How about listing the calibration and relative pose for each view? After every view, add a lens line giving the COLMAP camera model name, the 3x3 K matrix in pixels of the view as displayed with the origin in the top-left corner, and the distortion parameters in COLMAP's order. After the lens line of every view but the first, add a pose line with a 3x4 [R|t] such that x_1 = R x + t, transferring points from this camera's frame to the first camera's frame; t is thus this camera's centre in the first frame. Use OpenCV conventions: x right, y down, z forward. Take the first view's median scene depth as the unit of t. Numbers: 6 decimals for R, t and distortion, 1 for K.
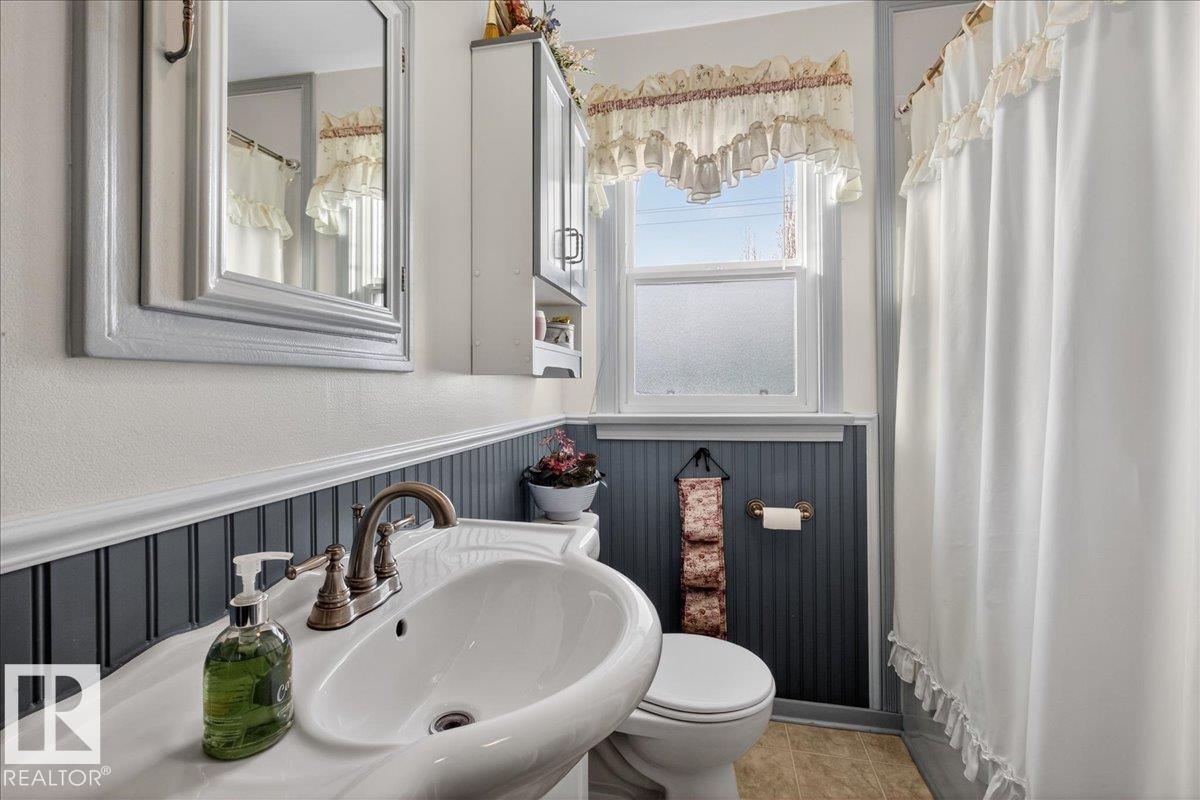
lens RADIAL K [[528.8, 0, 597.8], [0, 528.8, 389.0], [0, 0, 1]] dist [-0.010309, 0.000498]
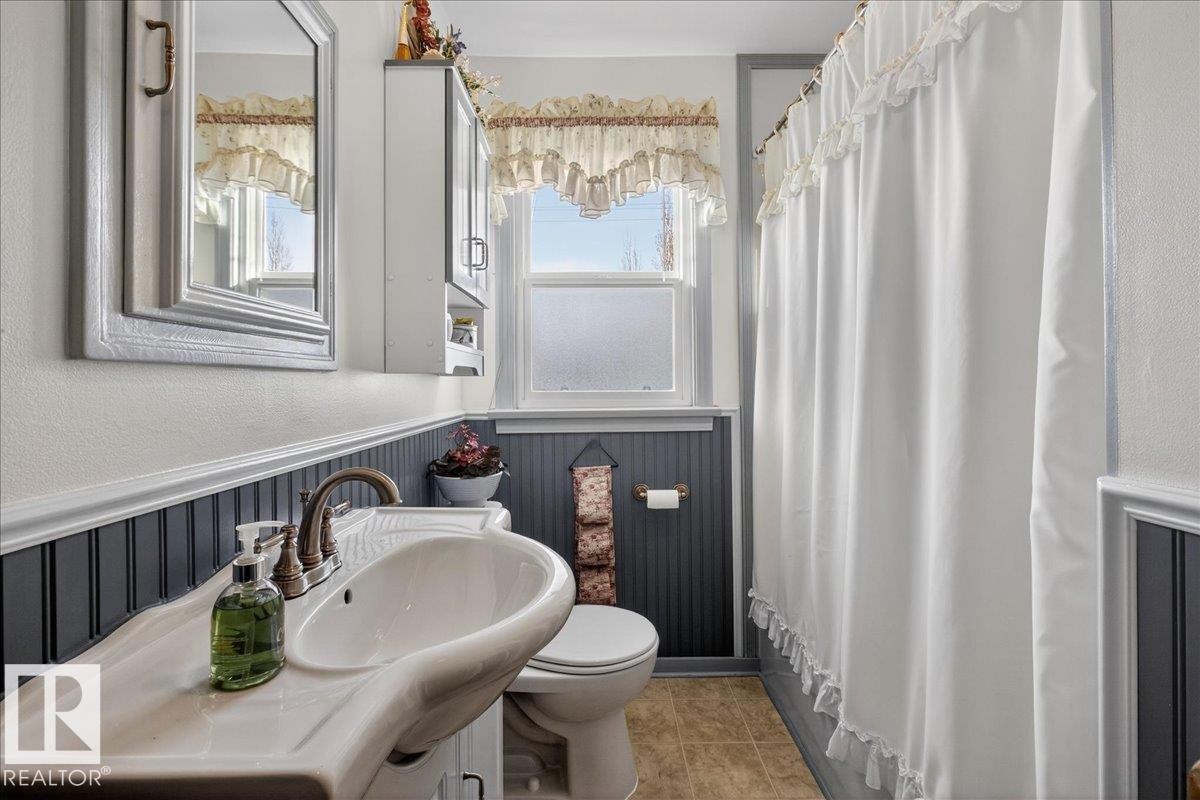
lens RADIAL K [[527.8, 0, 597.4], [0, 527.8, 384.8], [0, 0, 1]] dist [-0.009797, 0.000255]
pose [[0.976845, -0.002786, 0.213932, -0.038555], [0.003277, 0.999993, -0.001942, 0.000094], [-0.213925, 0.002598, 0.976847, -0.099329]]
